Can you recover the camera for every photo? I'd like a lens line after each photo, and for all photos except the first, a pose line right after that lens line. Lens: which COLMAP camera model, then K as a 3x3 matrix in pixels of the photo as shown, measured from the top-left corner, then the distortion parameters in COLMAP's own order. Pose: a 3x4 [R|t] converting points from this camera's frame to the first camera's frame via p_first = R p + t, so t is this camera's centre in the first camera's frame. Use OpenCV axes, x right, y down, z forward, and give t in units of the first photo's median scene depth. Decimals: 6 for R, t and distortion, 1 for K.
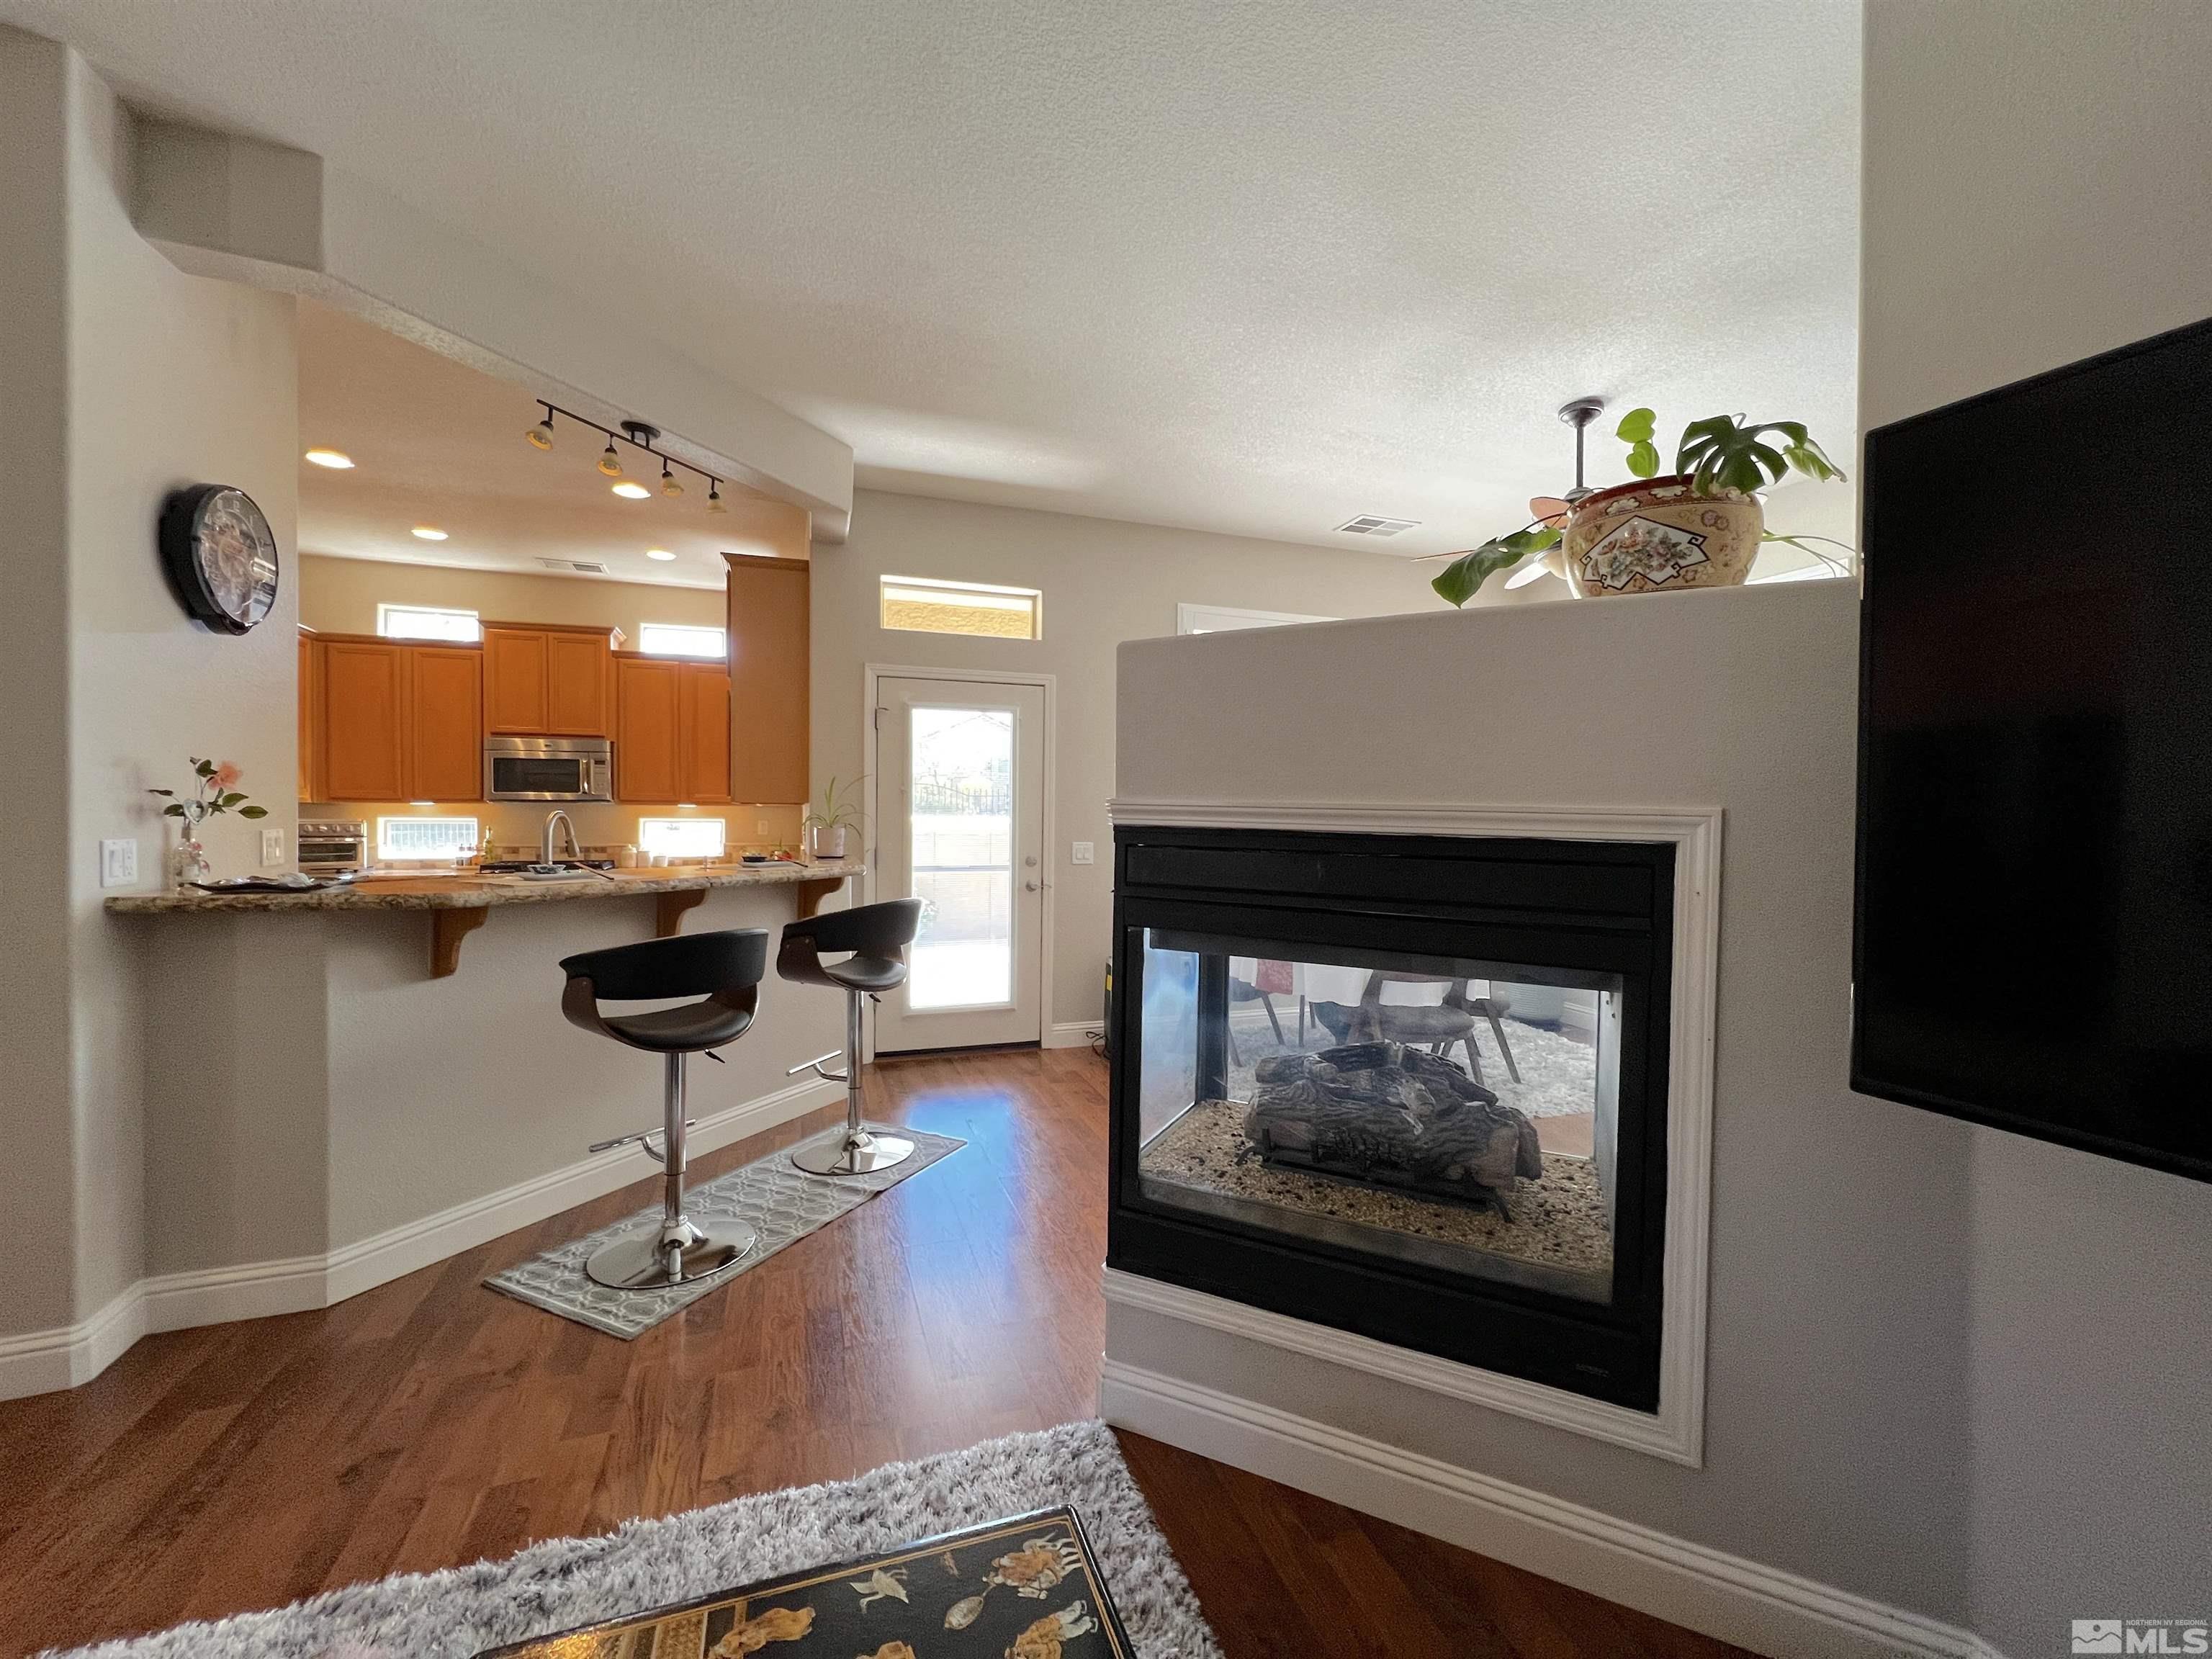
lens RADIAL K [[884.8, 0, 1096.6], [0, 884.8, 821.9], [0, 0, 1]] dist [-0.002283, 0.000633]
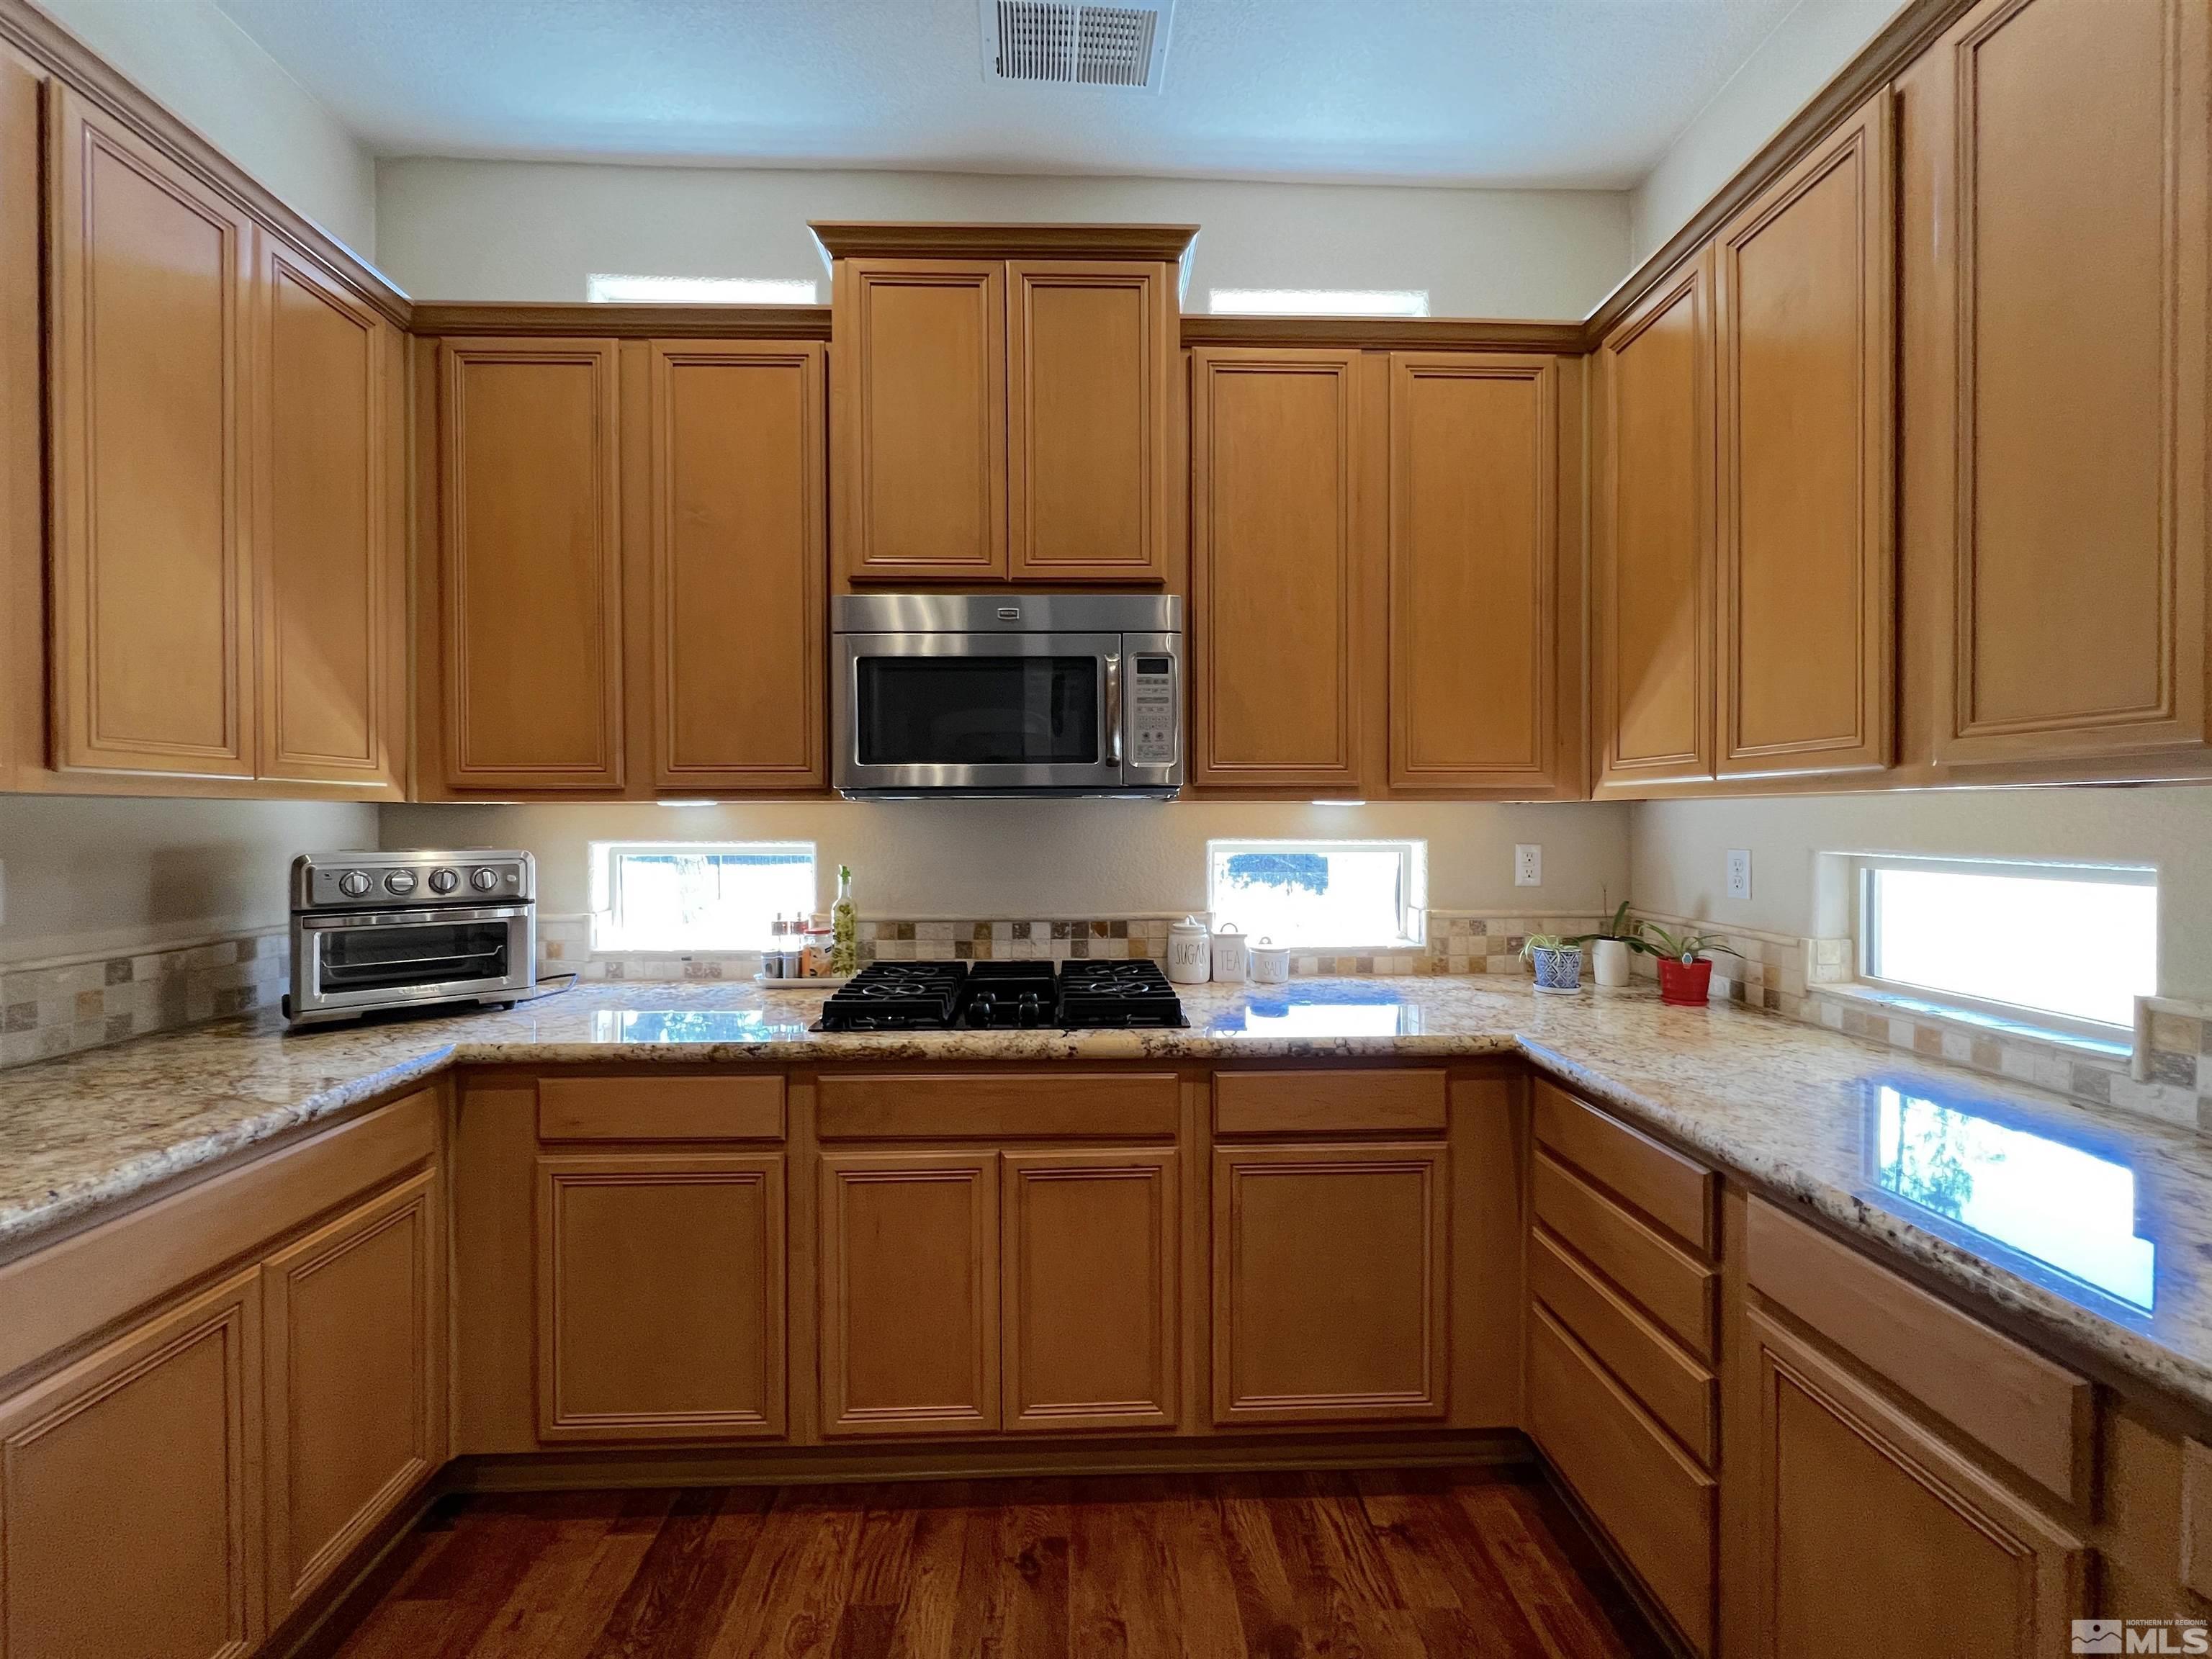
lens RADIAL K [[884.8, 0, 1098.2], [0, 884.8, 823.4], [0, 0, 1]] dist [-0.002283, 0.000633]
pose [[0.953999, -0.004965, -0.299768, -0.603262], [0.003982, 0.999985, -0.003892, -0.013020], [0.299782, 0.002519, 0.954004, 0.862699]]
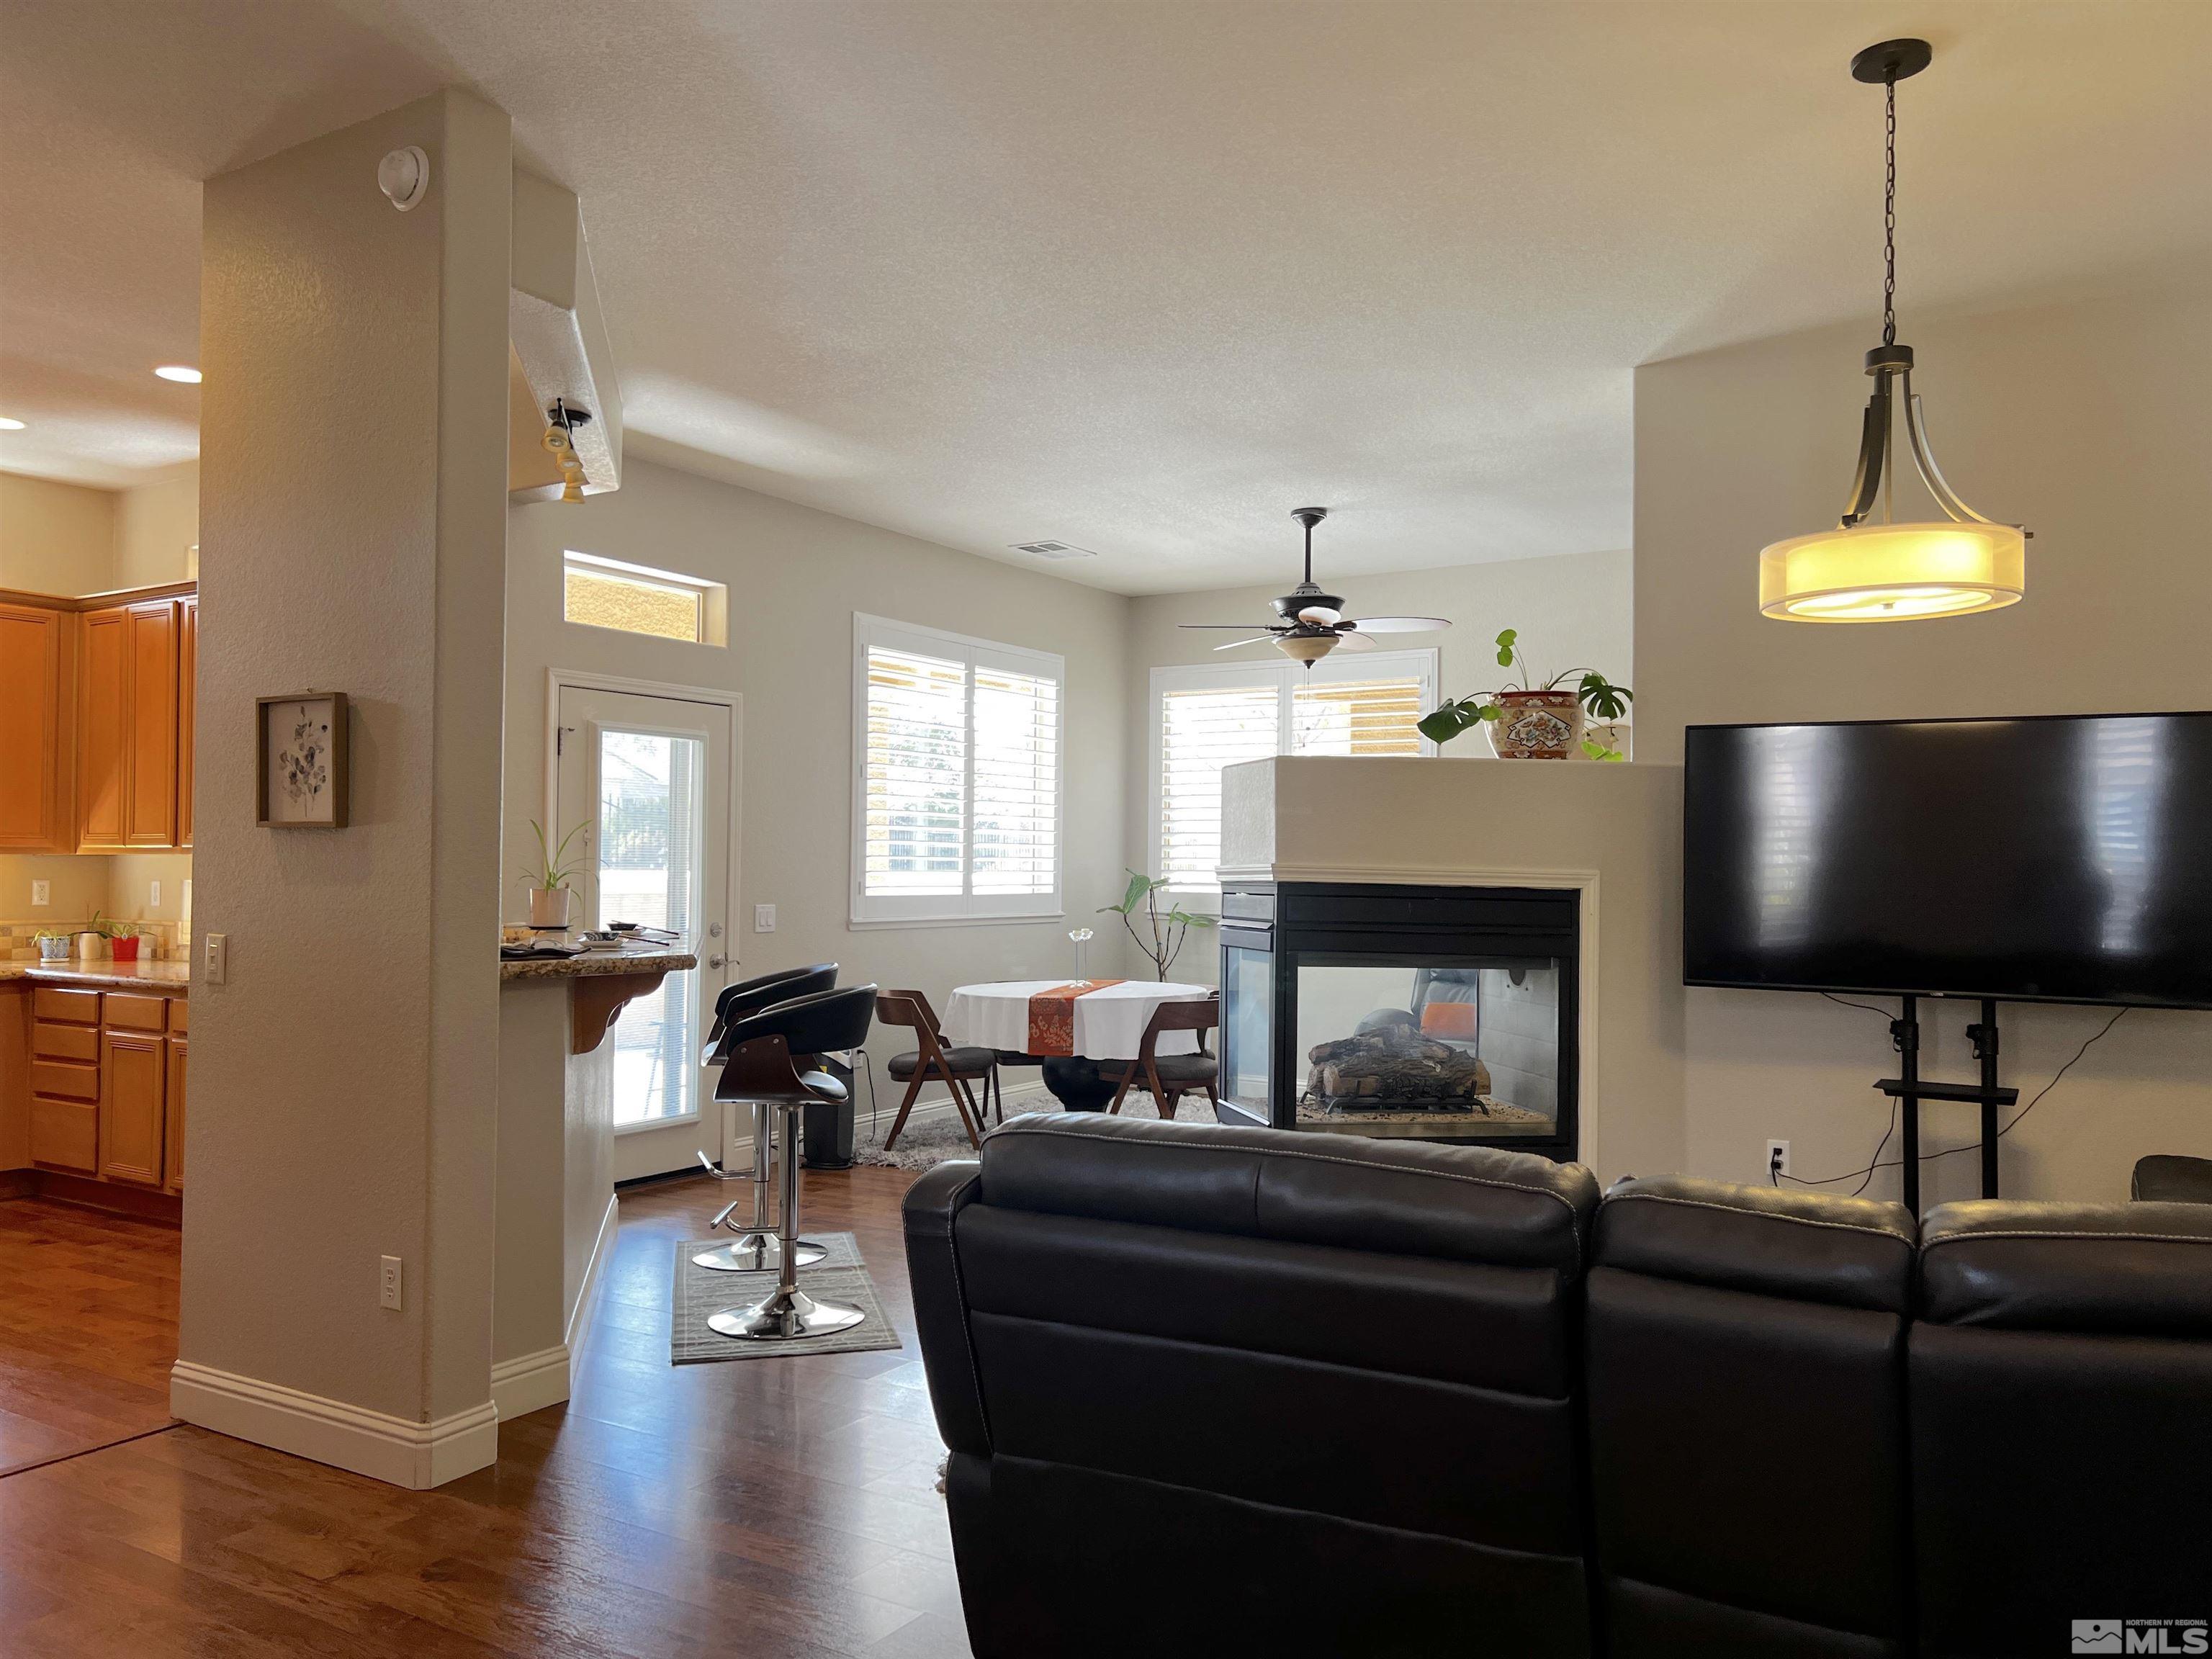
lens RADIAL K [[1654.4, 0, 1104.7], [0, 1654.4, 827.5], [0, 0, 1]] dist [0.049391, -0.060319]
pose [[0.777223, 0.012619, 0.629099, -0.724333], [0.004885, 0.999648, -0.026087, -0.005695], [-0.629207, 0.023348, 0.776887, -0.352110]]
